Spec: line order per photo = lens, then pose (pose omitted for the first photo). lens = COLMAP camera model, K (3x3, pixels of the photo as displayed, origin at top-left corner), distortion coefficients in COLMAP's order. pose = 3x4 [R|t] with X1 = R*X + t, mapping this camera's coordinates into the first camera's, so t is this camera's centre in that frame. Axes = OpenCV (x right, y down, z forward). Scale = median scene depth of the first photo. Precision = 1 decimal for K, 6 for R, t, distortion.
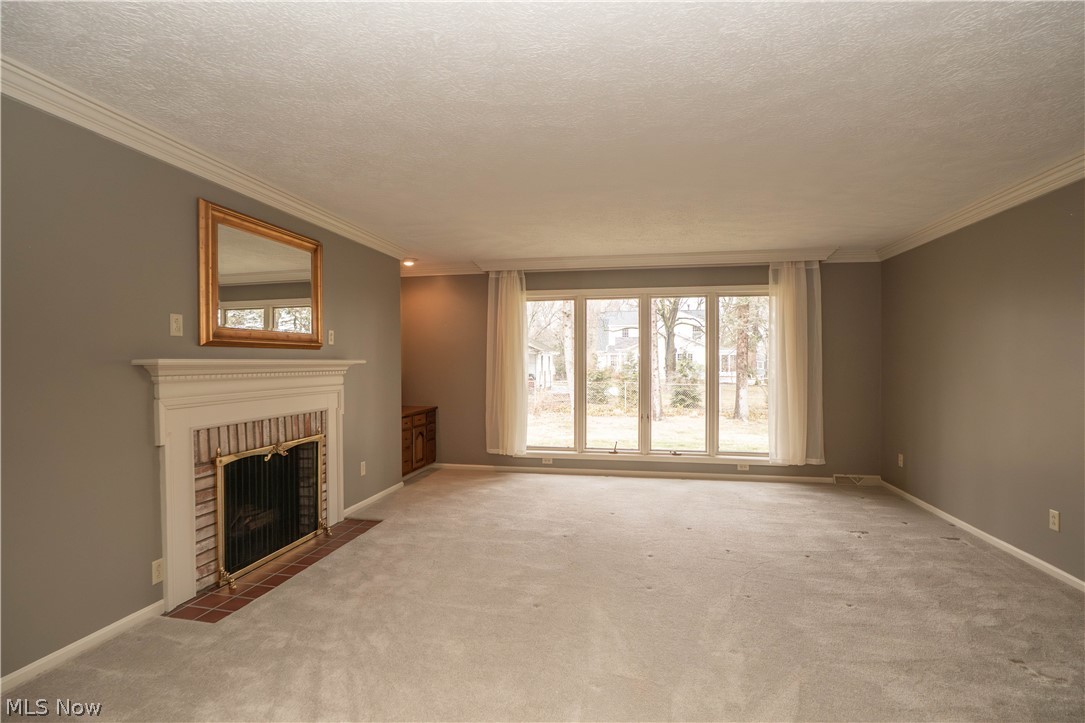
lens RADIAL K [[545.5, 0, 540.9], [0, 545.5, 363.0], [0, 0, 1]] dist [-0.039669, 0.007889]
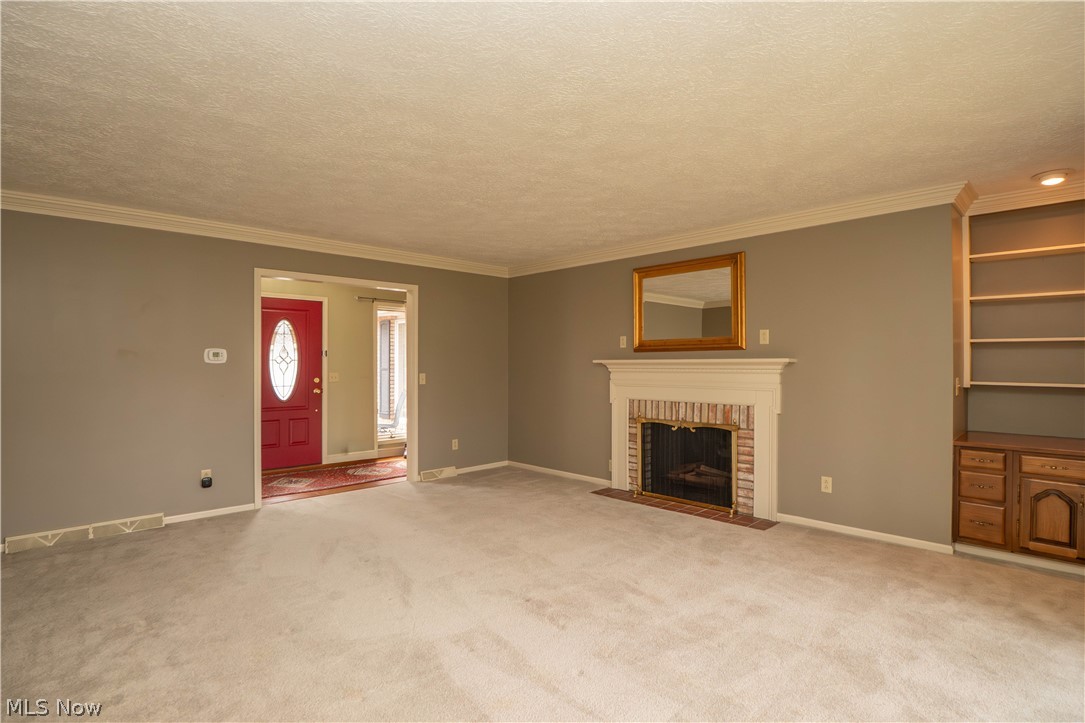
lens RADIAL K [[545.5, 0, 542.3], [0, 545.5, 363.7], [0, 0, 1]] dist [-0.039669, 0.007889]
pose [[-0.578757, -0.005285, -0.815483, 0.909921], [-0.003877, 0.999986, -0.003729, 0.012433], [0.815491, 0.001003, -0.578769, 1.628171]]
